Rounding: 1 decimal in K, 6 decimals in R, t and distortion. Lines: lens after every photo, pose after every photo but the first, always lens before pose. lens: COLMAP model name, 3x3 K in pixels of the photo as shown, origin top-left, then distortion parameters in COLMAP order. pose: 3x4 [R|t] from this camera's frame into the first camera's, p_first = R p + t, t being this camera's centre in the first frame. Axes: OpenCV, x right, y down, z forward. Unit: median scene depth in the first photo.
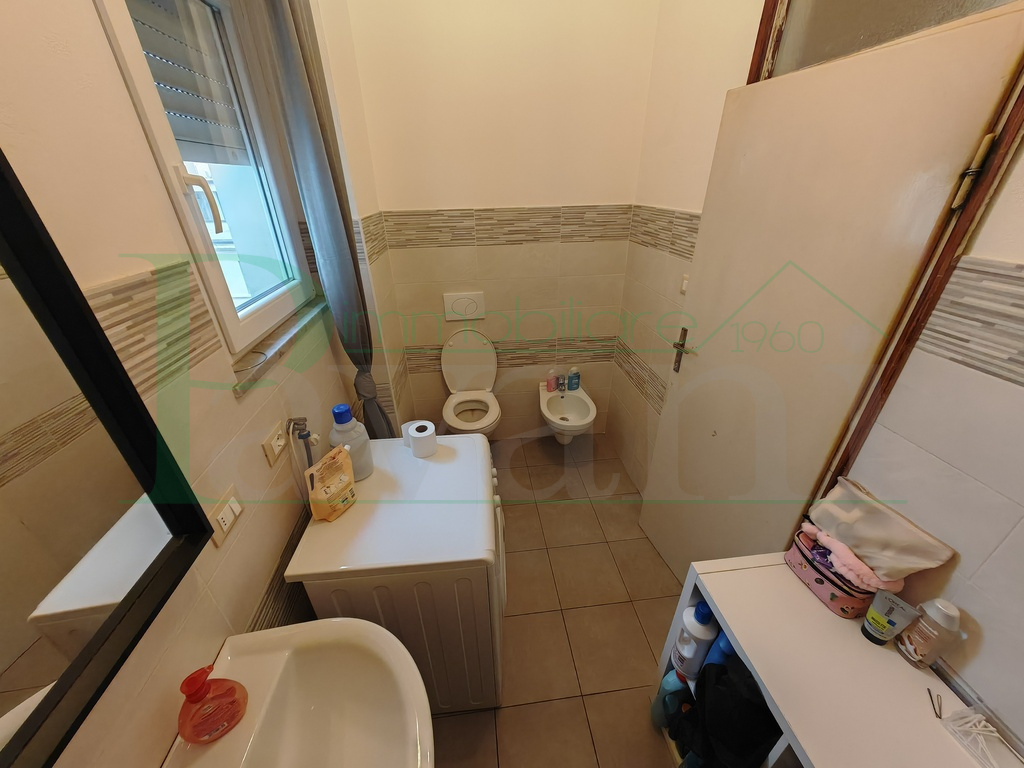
lens RADIAL K [[383.3, 0, 511.3], [0, 383.3, 383.2], [0, 0, 1]] dist [0.000692, 0.000466]
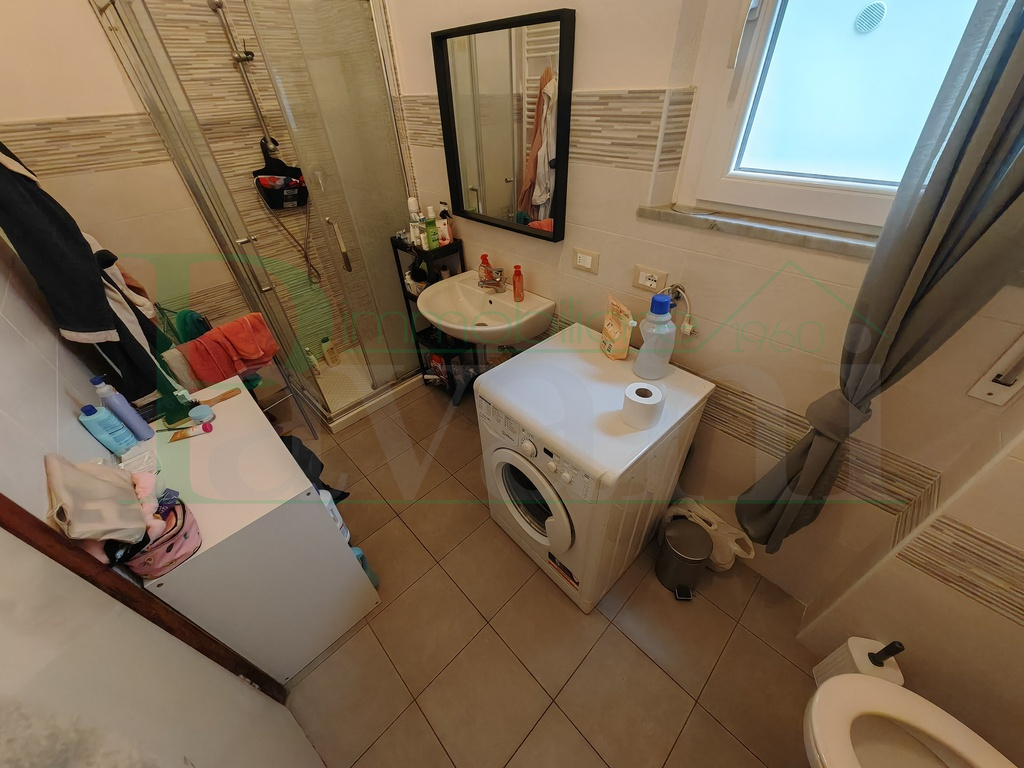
lens RADIAL K [[383.3, 0, 511.3], [0, 383.3, 383.2], [0, 0, 1]] dist [0.000692, 0.000466]
pose [[-0.792882, 0.414526, -0.446661, 0.432873], [-0.237025, 0.465472, 0.852734, -0.671830], [0.561388, 0.781987, -0.270812, 1.472647]]
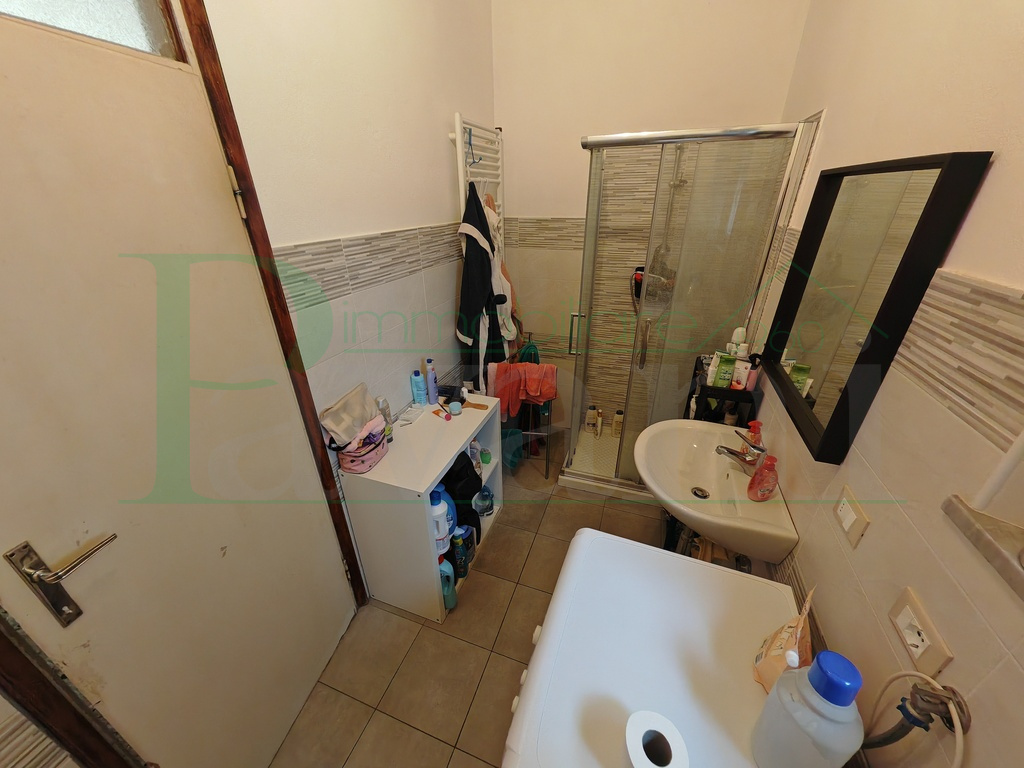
lens RADIAL K [[383.3, 0, 511.3], [0, 383.3, 383.2], [0, 0, 1]] dist [0.000692, 0.000466]
pose [[-0.894307, -0.179046, 0.410069, -0.266673], [0.226916, 0.608387, 0.760510, -0.705929], [-0.385647, 0.773181, -0.503456, 1.359878]]
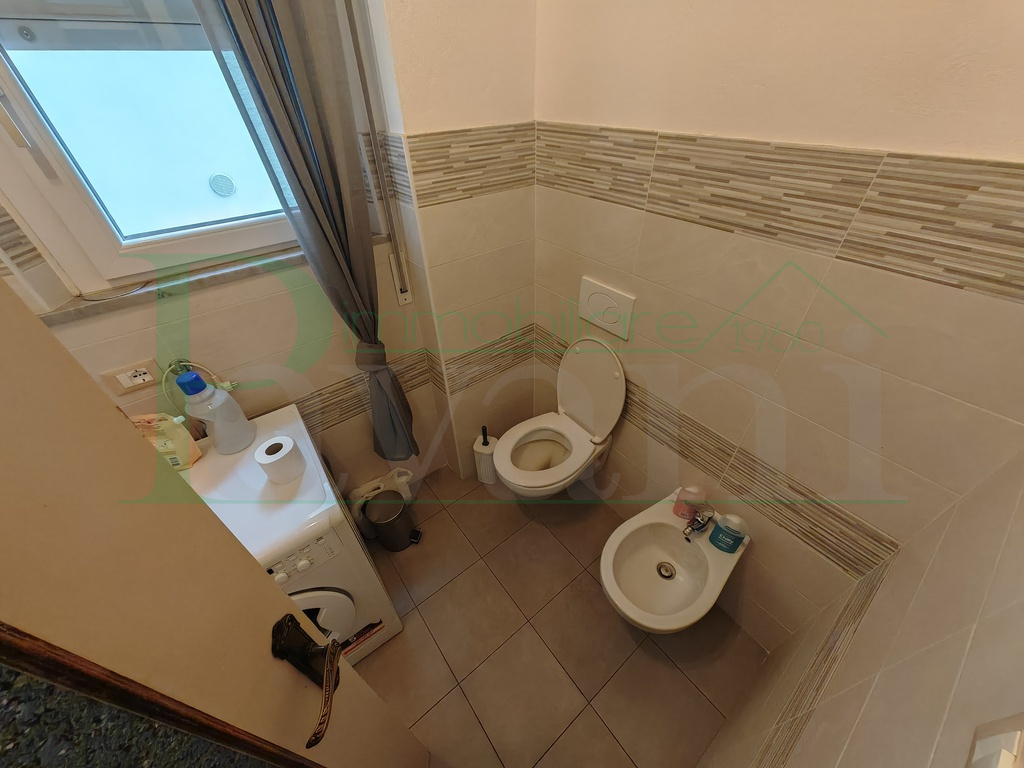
lens RADIAL K [[383.3, 0, 511.3], [0, 383.3, 383.2], [0, 0, 1]] dist [0.000692, 0.000466]
pose [[0.519578, 0.540486, -0.661750, 0.620594], [-0.386126, 0.839432, 0.382439, -0.649881], [0.762197, 0.056812, 0.644847, 1.217076]]
